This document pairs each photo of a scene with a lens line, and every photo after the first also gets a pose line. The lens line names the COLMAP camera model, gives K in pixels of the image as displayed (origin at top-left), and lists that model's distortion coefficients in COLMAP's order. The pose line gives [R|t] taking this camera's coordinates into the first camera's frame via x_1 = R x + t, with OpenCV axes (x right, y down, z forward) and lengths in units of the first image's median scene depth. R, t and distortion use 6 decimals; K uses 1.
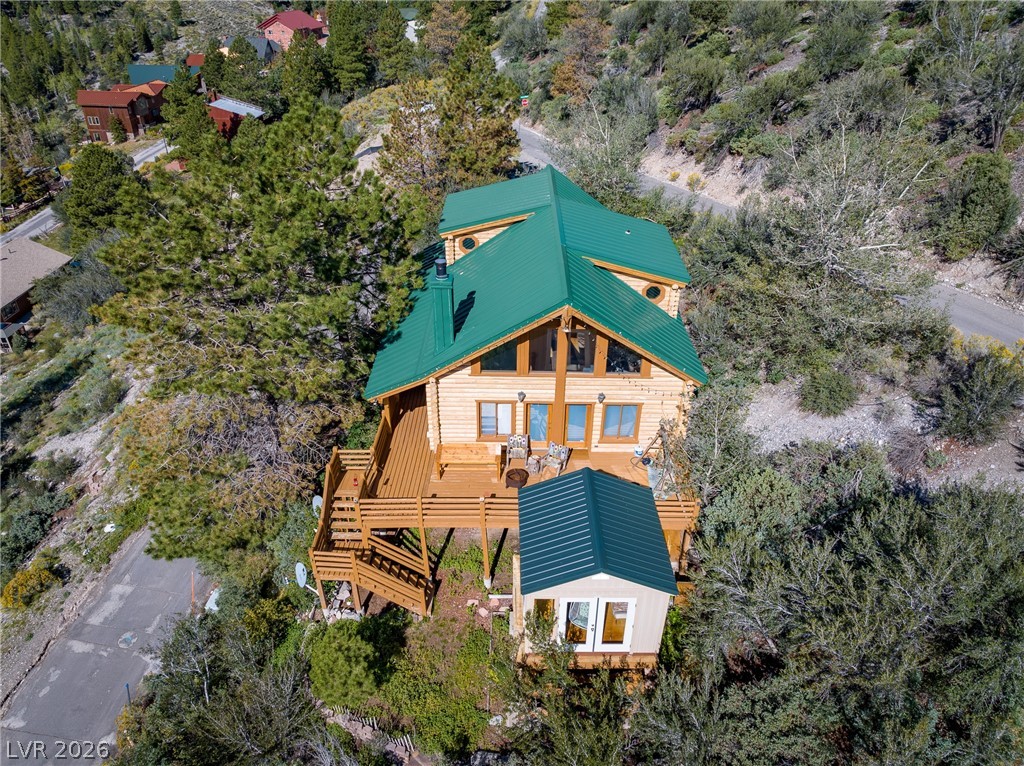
lens RADIAL K [[725.8, 0, 512.9], [0, 725.8, 383.3], [0, 0, 1]] dist [-0.059076, 0.034772]
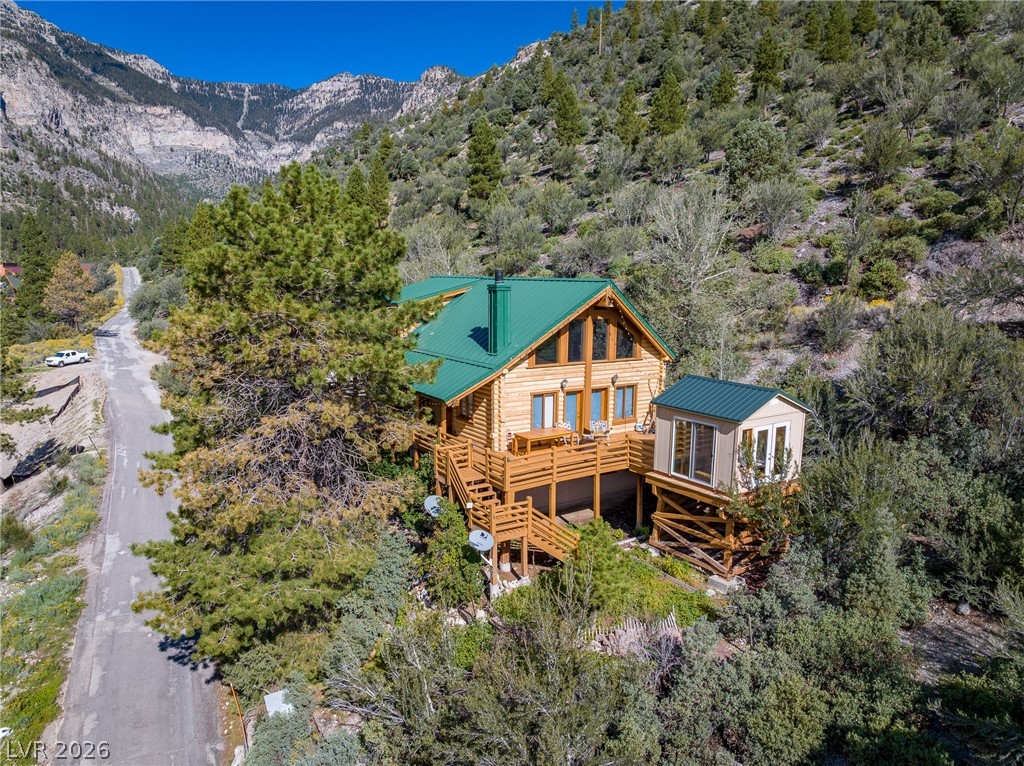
lens RADIAL K [[725.8, 0, 512.9], [0, 725.8, 383.3], [0, 0, 1]] dist [-0.059076, 0.034772]
pose [[0.823426, -0.084131, 0.561151, -0.395689], [0.293713, 0.909346, -0.294657, 0.187105], [-0.485491, 0.407446, 0.773490, 0.066645]]
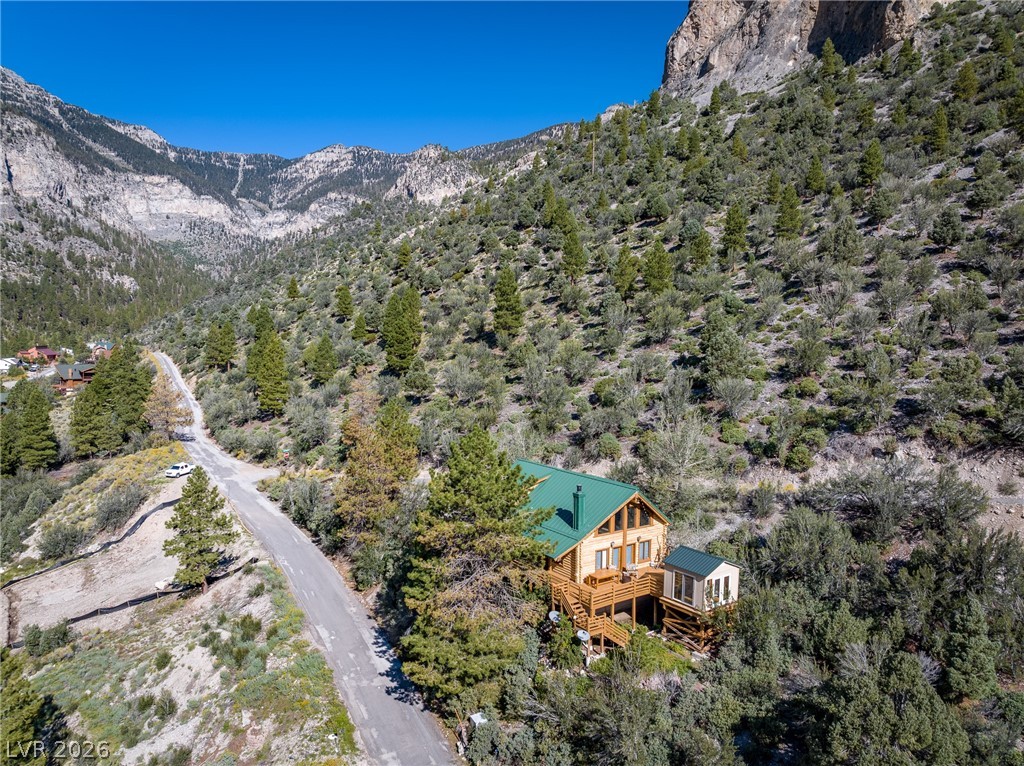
lens RADIAL K [[724.4, 0, 512.0], [0, 724.4, 383.0], [0, 0, 1]] dist [-0.055127, 0.031930]
pose [[0.813050, -0.033507, 0.581229, -0.807032], [0.298133, 0.881473, -0.366227, 0.161387], [-0.500067, 0.471044, 0.726671, -0.355458]]
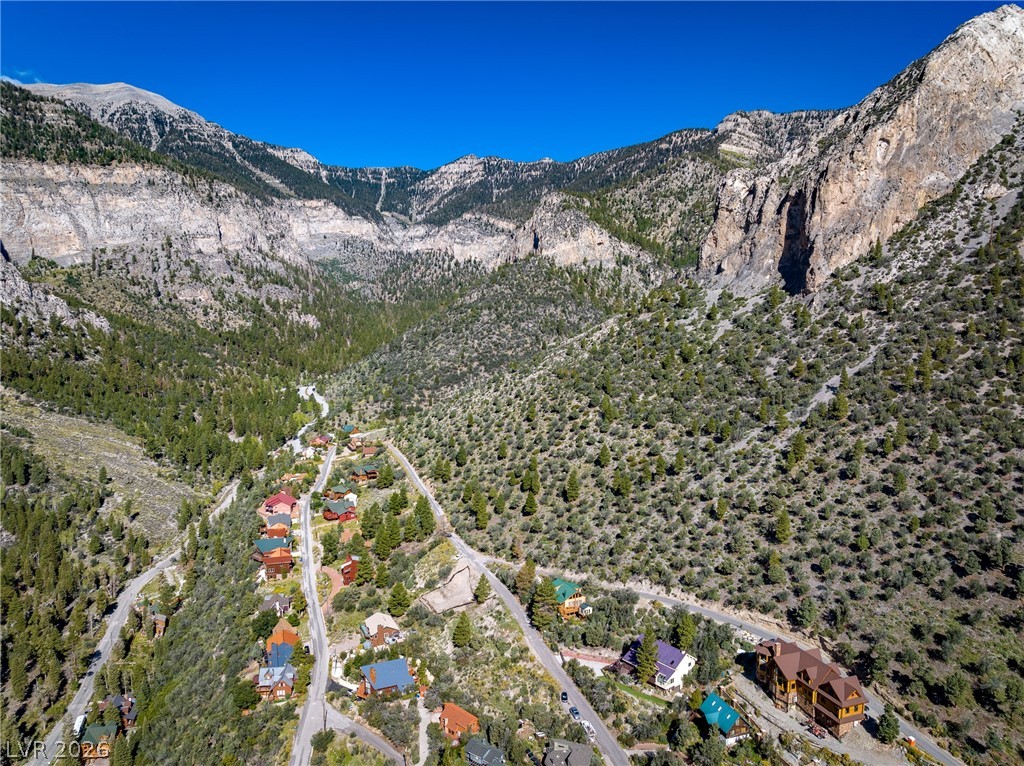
lens RADIAL K [[722.4, 0, 513.1], [0, 722.4, 384.5], [0, 0, 1]] dist [-0.039331, 0.004624]
pose [[0.901553, -0.049058, 0.429877, -2.966185], [0.233264, 0.891903, -0.387424, 0.618392], [-0.364402, 0.449558, 0.815542, -5.043171]]
